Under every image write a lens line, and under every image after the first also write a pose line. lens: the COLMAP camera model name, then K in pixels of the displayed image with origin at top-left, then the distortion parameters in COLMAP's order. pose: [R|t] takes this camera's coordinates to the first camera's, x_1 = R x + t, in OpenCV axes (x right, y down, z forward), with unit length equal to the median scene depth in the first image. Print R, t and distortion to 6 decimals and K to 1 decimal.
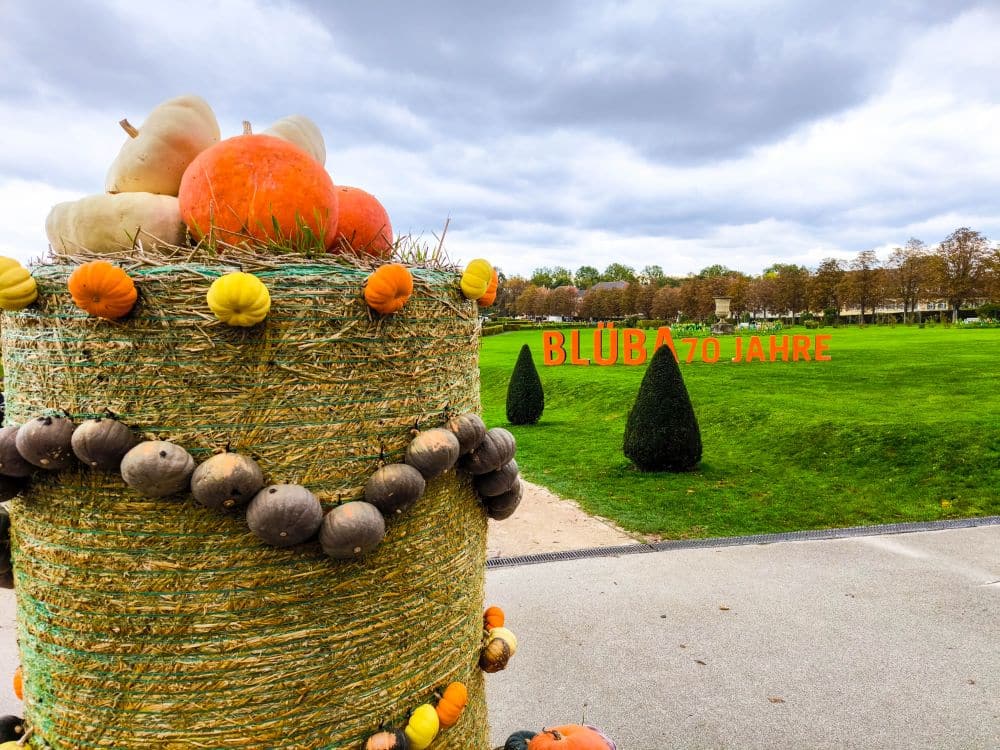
lens RADIAL K [[731.0, 0, 499.2], [0, 731.0, 380.2], [0, 0, 1]] dist [0.044424, -0.019946]
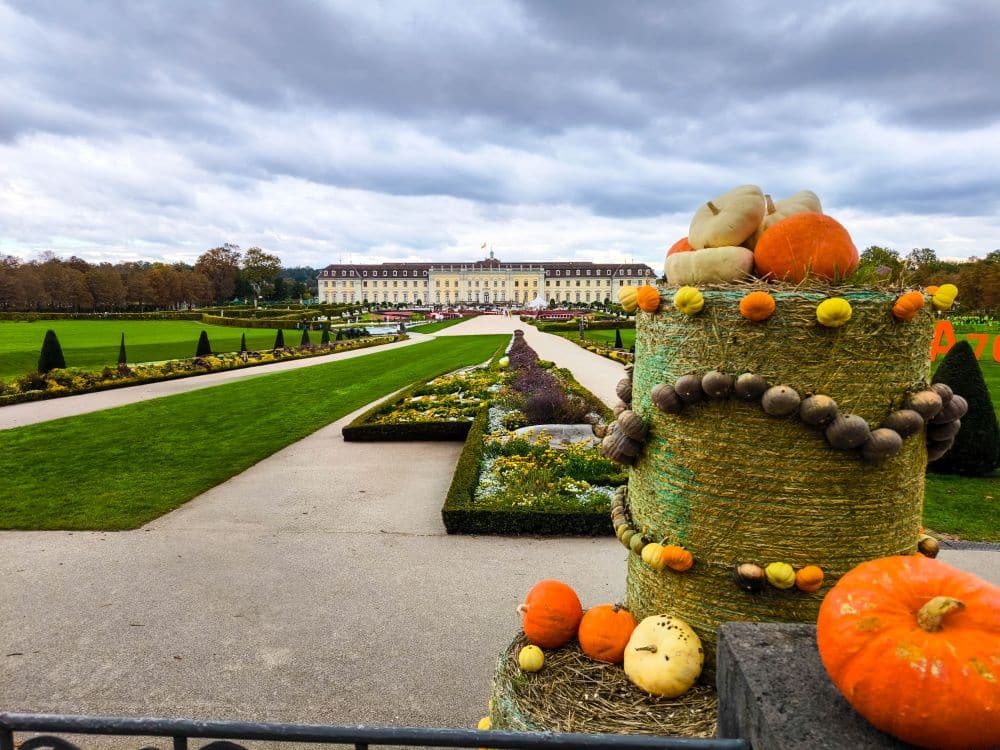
lens RADIAL K [[731.0, 0, 477.9], [0, 731.0, 371.4], [0, 0, 1]] dist [0.044424, -0.019946]
pose [[0.947085, 0.052019, -0.316738, -0.343589], [-0.048861, 0.998645, 0.017911, 0.027808], [0.317241, -0.001487, 0.948344, -0.596733]]
